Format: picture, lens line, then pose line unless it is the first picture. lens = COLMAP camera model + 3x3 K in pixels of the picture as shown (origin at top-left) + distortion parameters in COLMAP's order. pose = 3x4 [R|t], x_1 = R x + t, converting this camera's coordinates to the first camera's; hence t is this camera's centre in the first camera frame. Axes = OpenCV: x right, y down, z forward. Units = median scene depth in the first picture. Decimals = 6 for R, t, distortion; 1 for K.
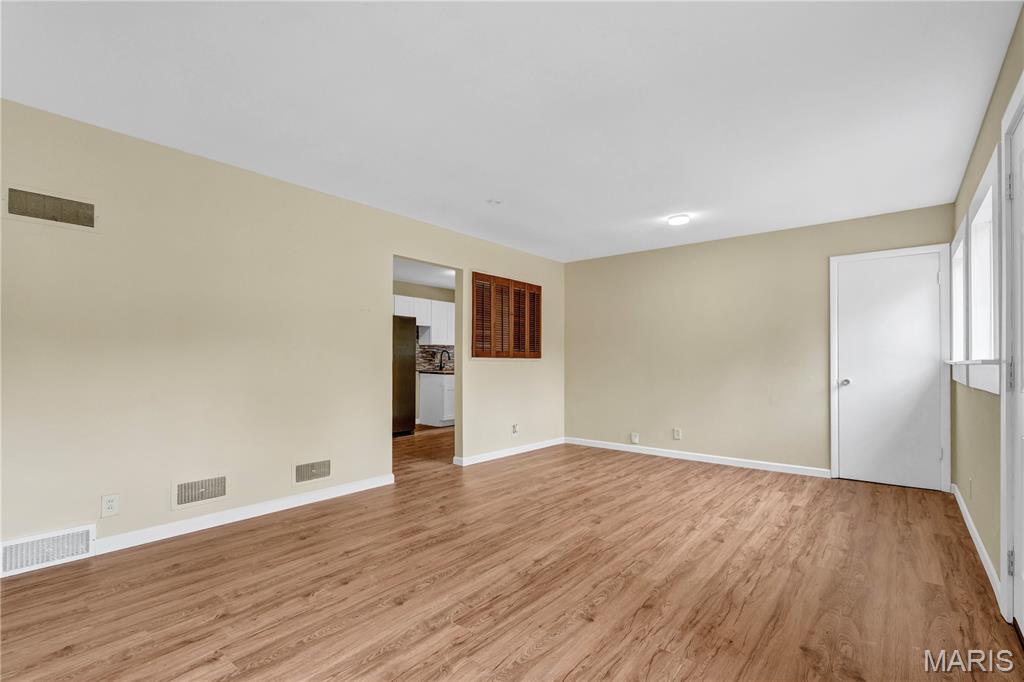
lens RADIAL K [[471.5, 0, 512.8], [0, 471.5, 345.1], [0, 0, 1]] dist [-0.000568, -0.000017]
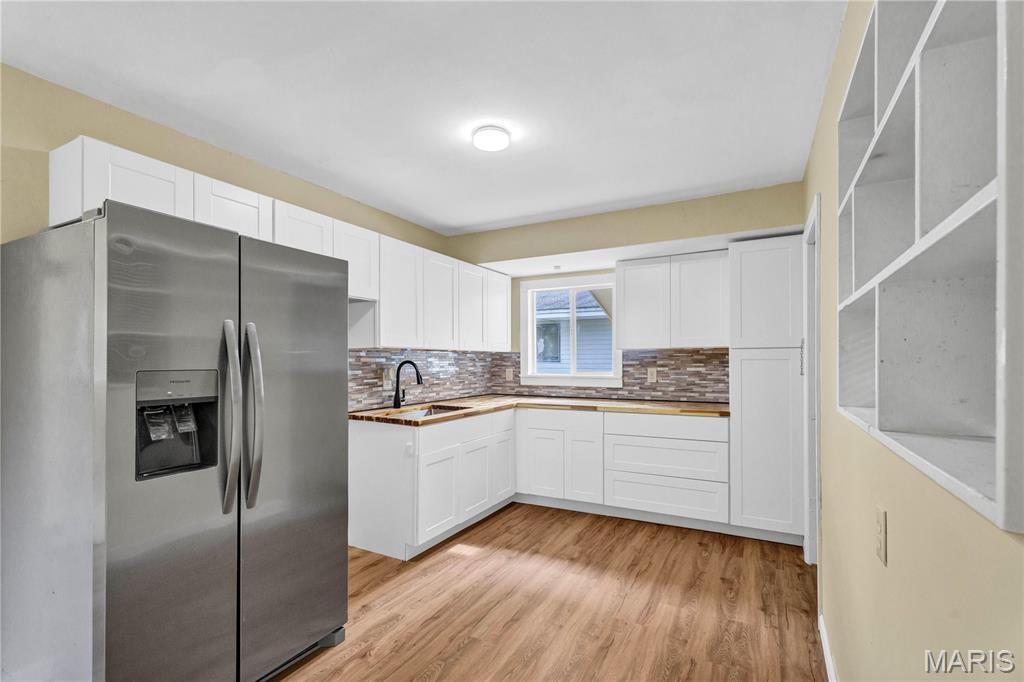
lens RADIAL K [[471.5, 0, 510.8], [0, 471.5, 347.9], [0, 0, 1]] dist [-0.000568, -0.000017]
pose [[0.981847, -0.009083, 0.189456, -0.135908], [0.007884, 0.999944, 0.007084, -0.002254], [-0.189510, -0.005462, 0.981864, 0.577525]]
